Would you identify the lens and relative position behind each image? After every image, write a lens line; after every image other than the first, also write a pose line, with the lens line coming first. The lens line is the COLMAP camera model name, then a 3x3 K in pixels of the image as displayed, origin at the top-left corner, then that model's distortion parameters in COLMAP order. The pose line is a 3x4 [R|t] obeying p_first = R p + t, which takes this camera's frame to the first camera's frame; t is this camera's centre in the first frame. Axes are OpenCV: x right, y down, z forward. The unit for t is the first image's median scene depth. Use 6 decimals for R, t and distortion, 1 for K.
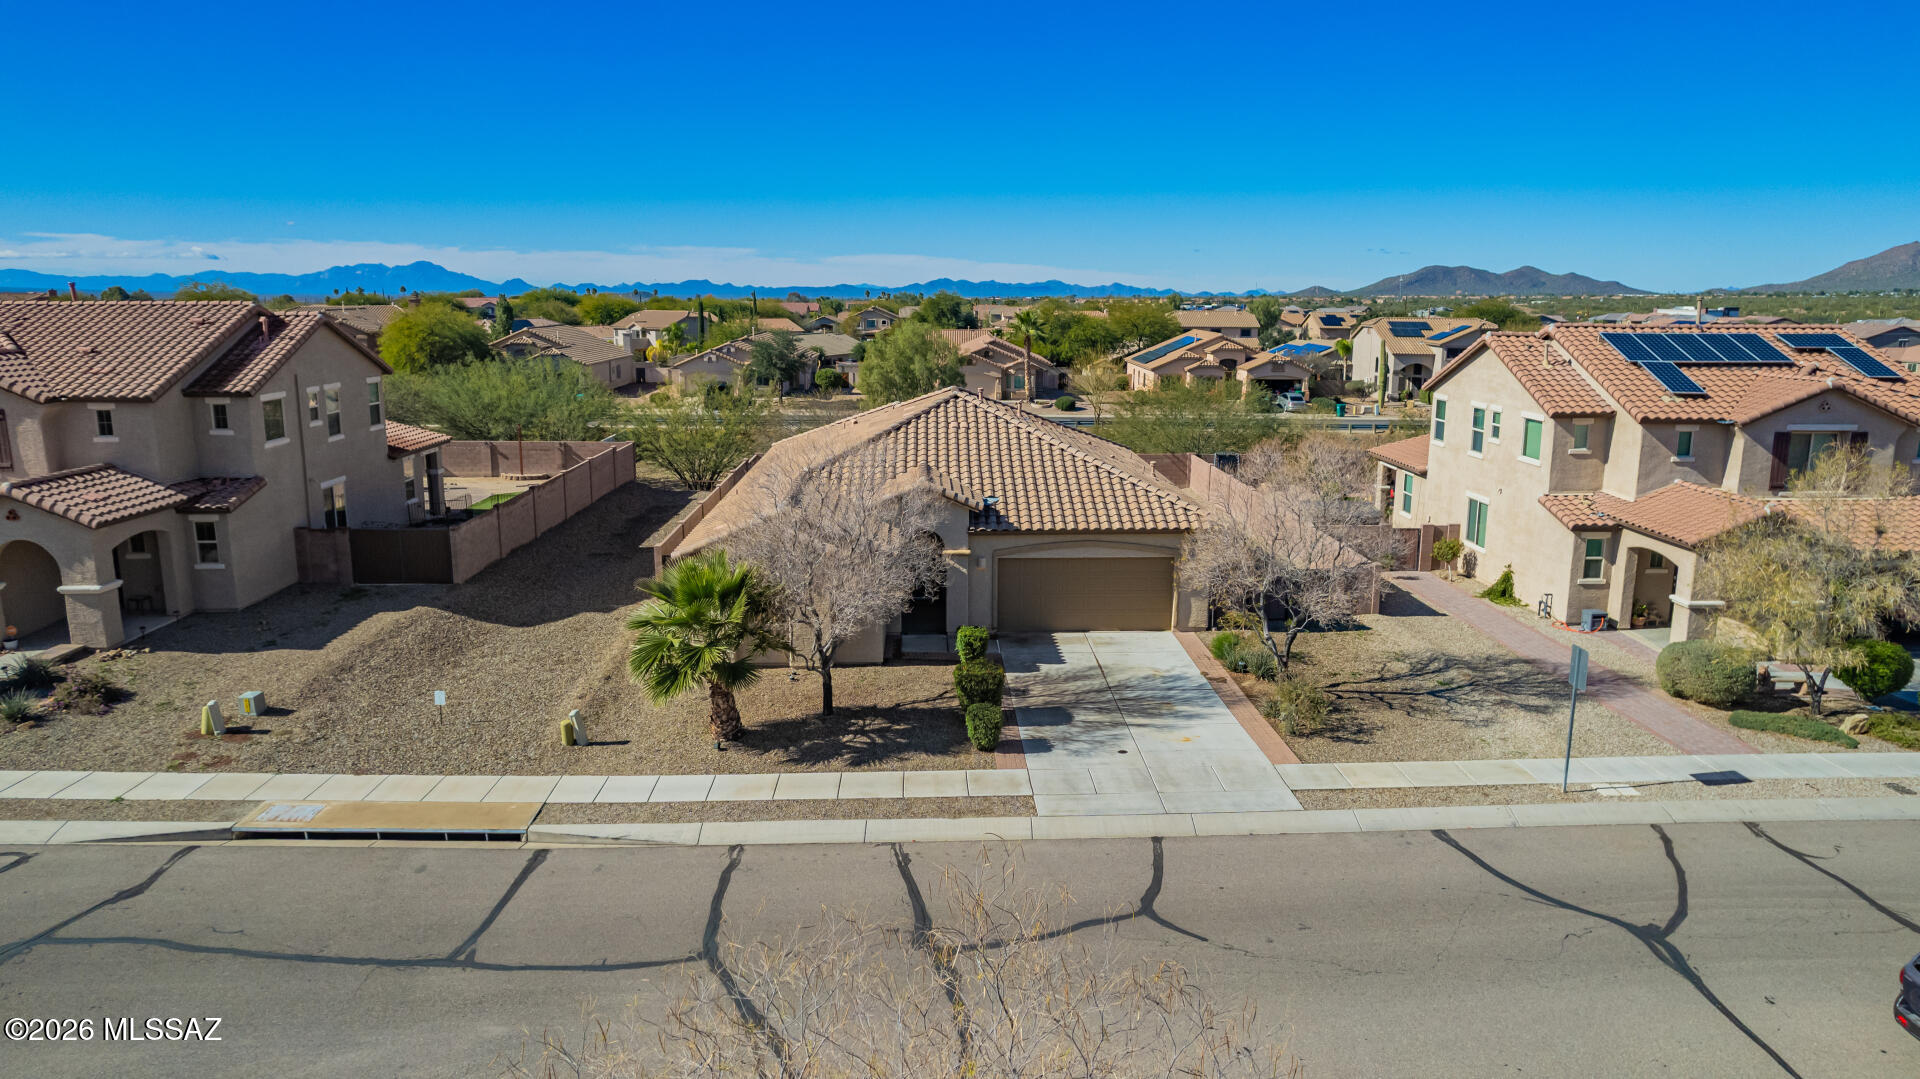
lens RADIAL K [[1236.6, 0, 964.0], [0, 1236.6, 530.1], [0, 0, 1]] dist [-0.073985, 0.061243]
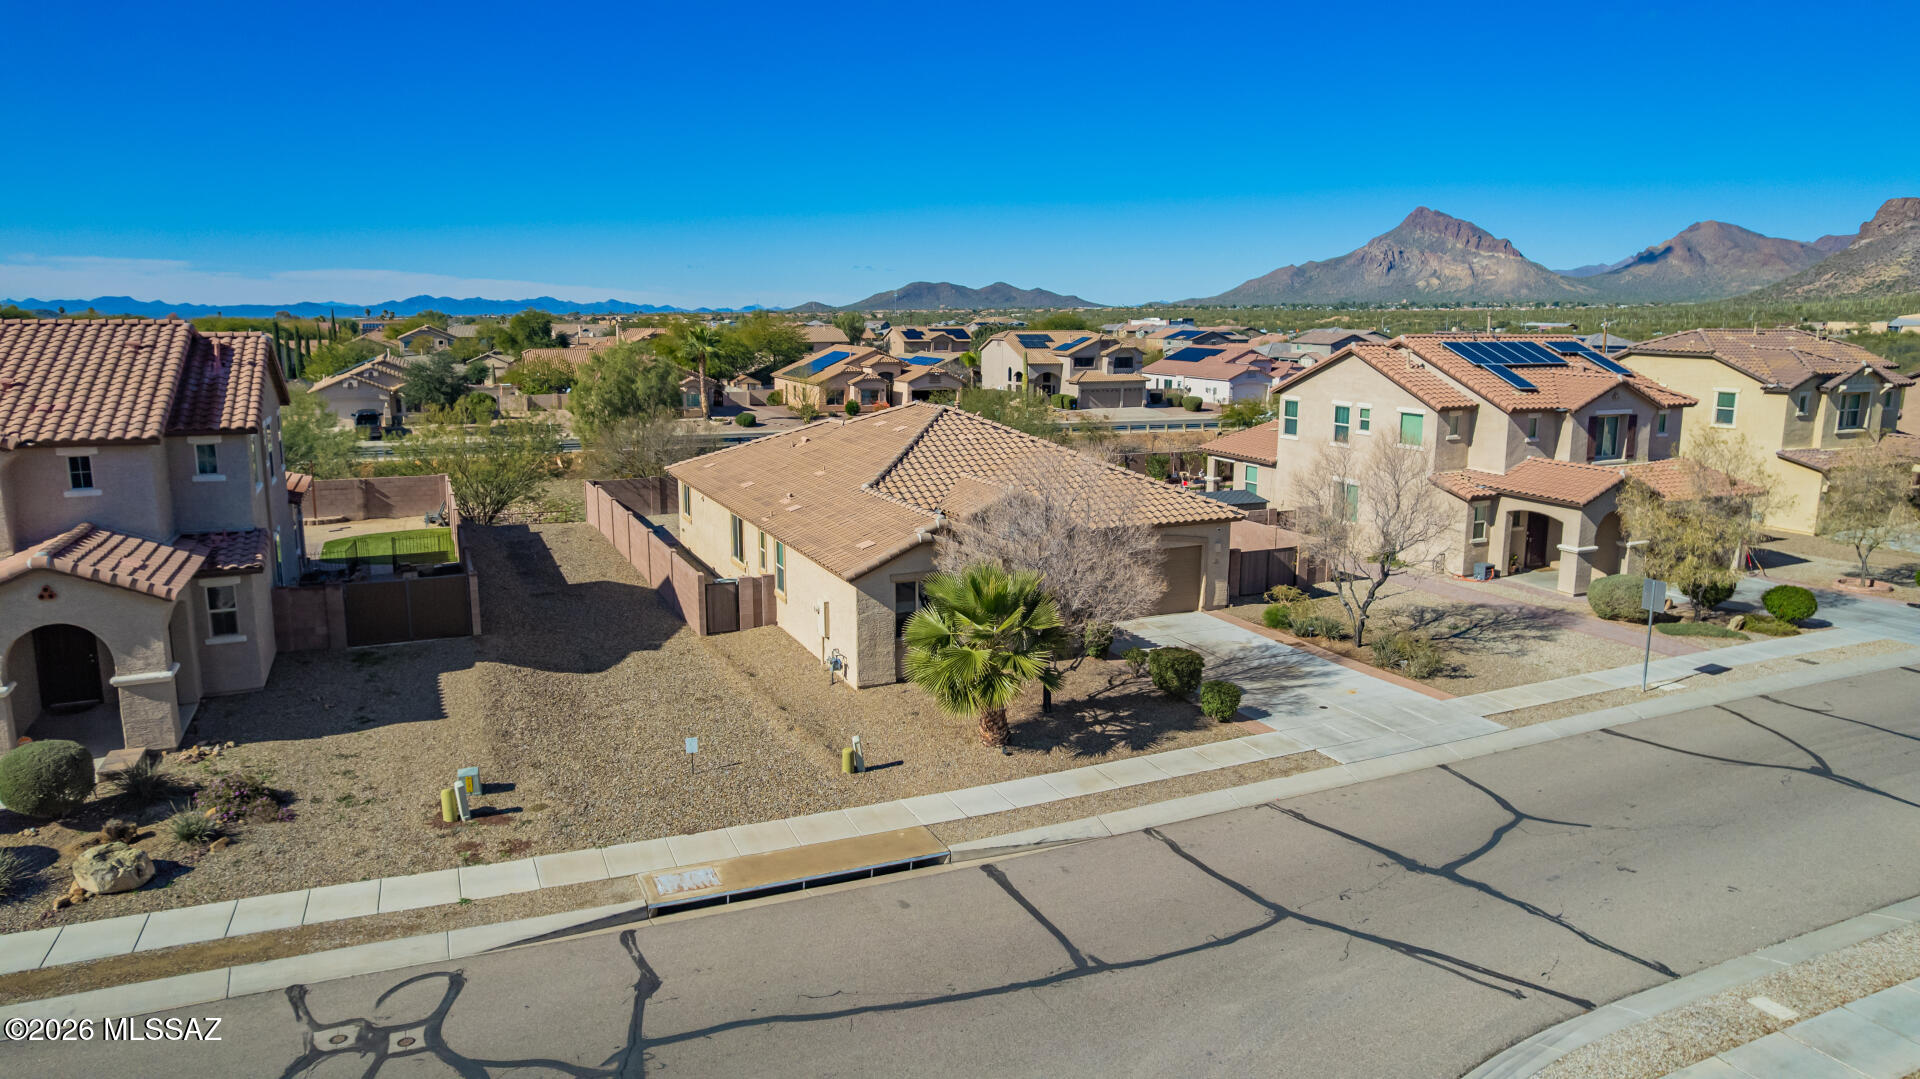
lens RADIAL K [[1225.0, 0, 965.5], [0, 1225.0, 534.4], [0, 0, 1]] dist [-0.075069, 0.058188]
pose [[0.922640, -0.069056, 0.379430, -0.500514], [0.071976, 0.997385, 0.006503, -0.011777], [-0.378887, 0.021310, 0.925198, 0.053816]]
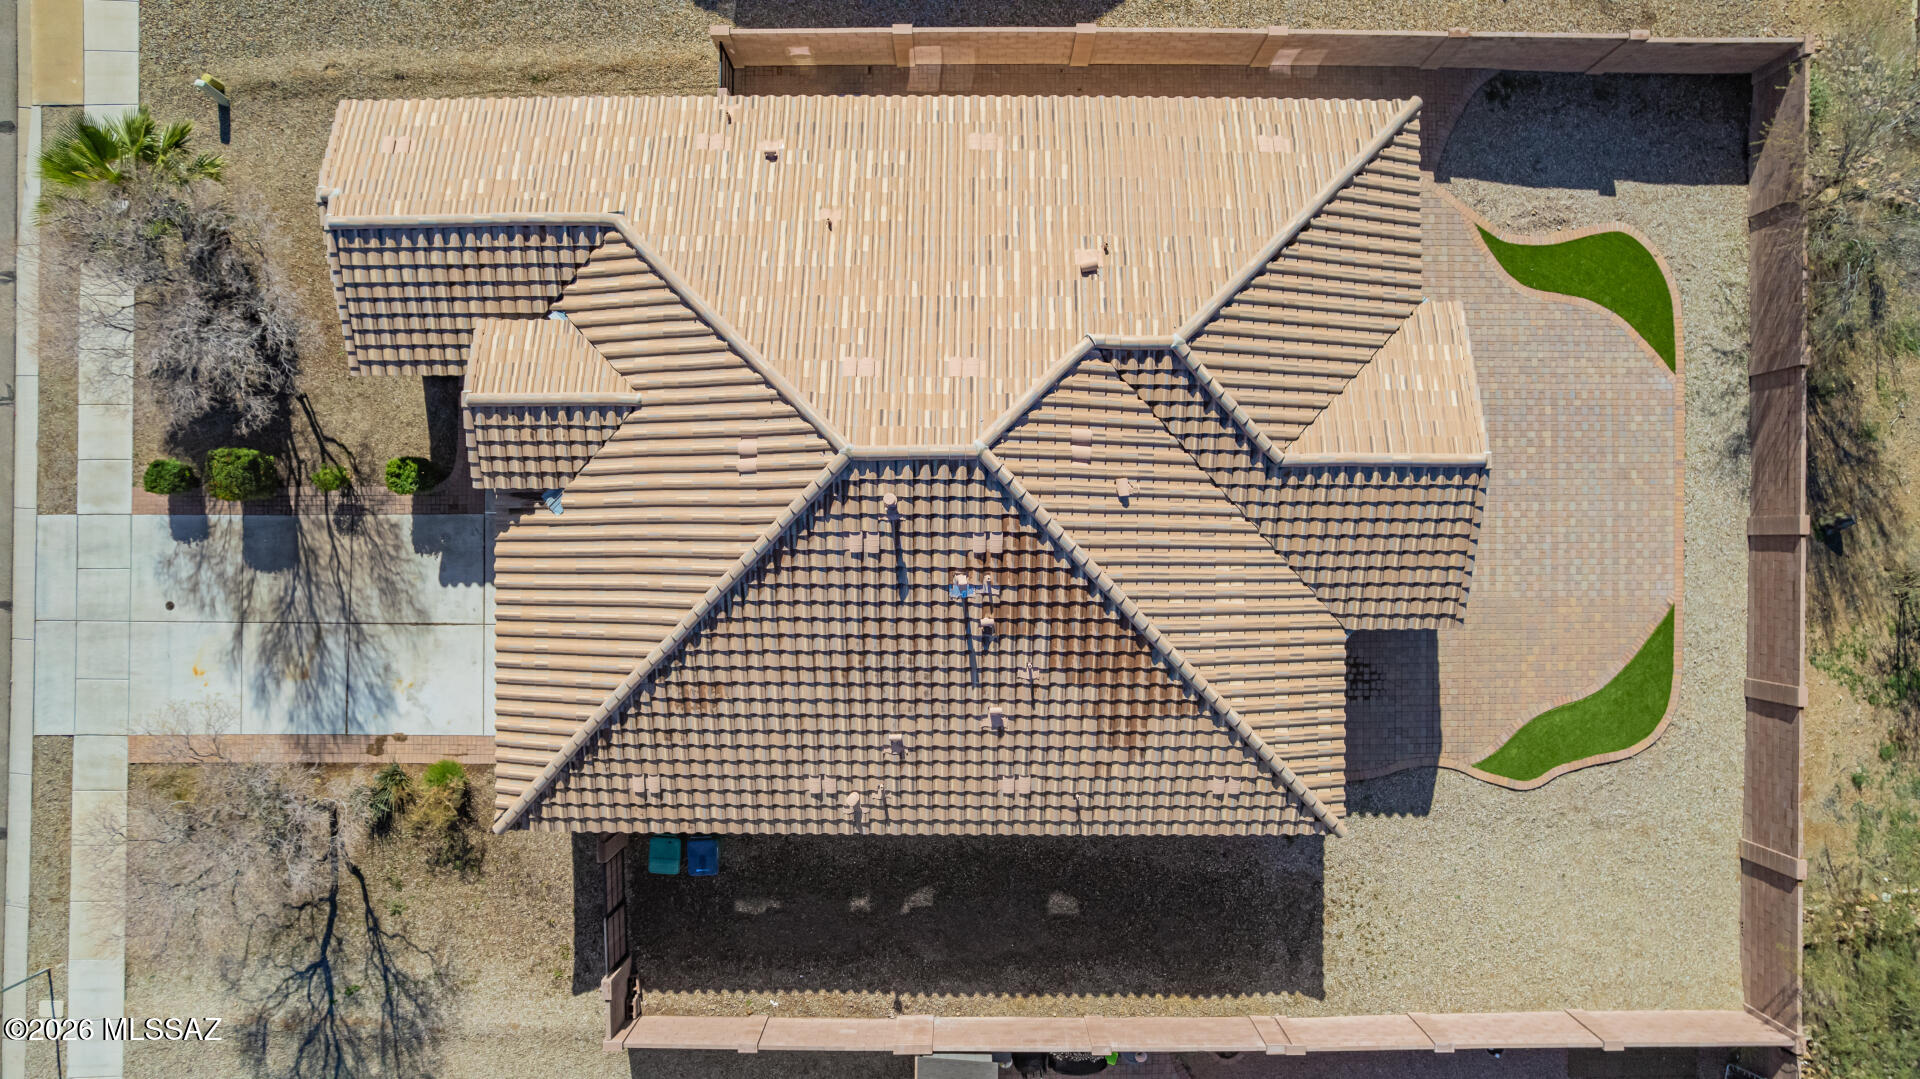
lens RADIAL K [[1225.0, 0, 965.5], [0, 1225.0, 534.4], [0, 0, 1]] dist [-0.075069, 0.058188]
pose [[-0.034045, 0.999360, -0.010998, 0.044022], [-0.181199, 0.004650, 0.983435, -0.814753], [0.982857, 0.035474, 0.180925, 1.237197]]
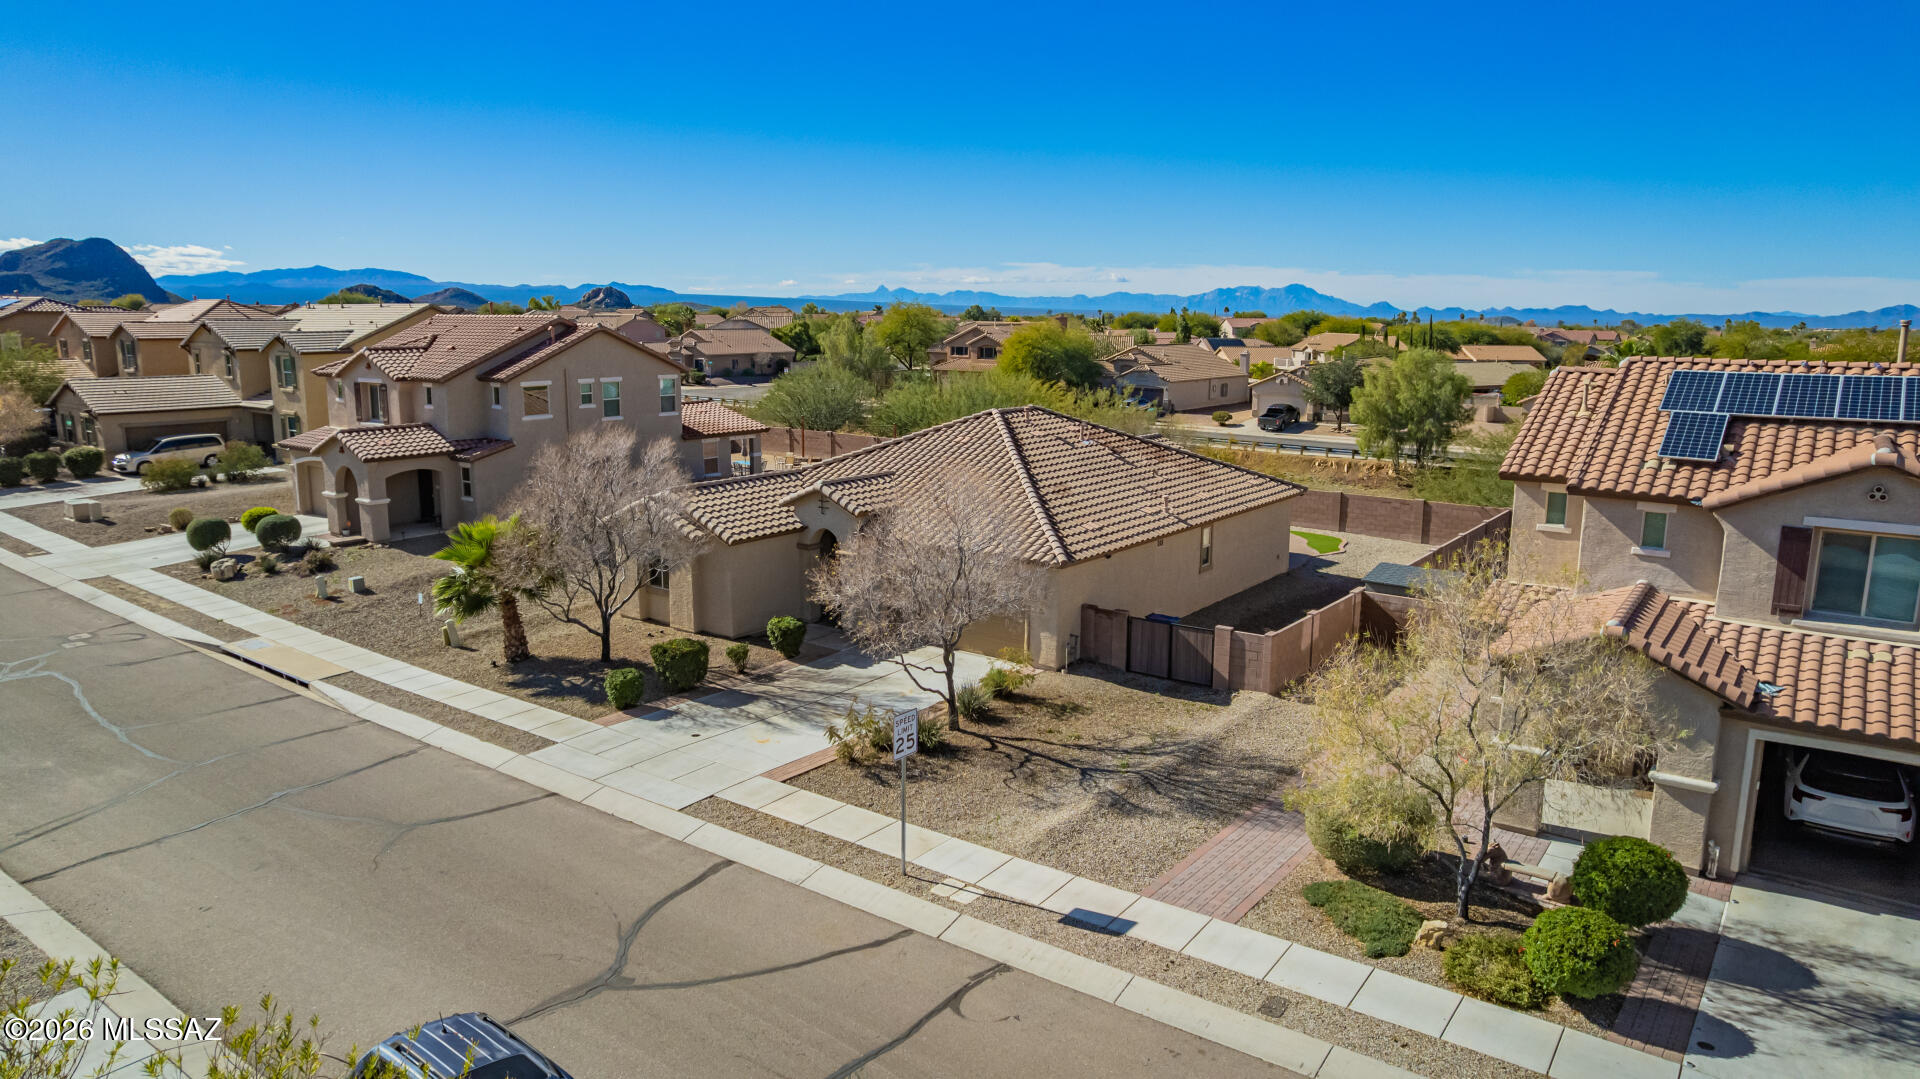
lens RADIAL K [[1225.0, 0, 965.5], [0, 1225.0, 534.4], [0, 0, 1]] dist [-0.075069, 0.058188]
pose [[0.786363, 0.114144, -0.607127, 0.778963], [-0.122062, 0.992115, 0.028428, -0.044643], [0.605585, 0.051753, 0.794096, 0.236765]]
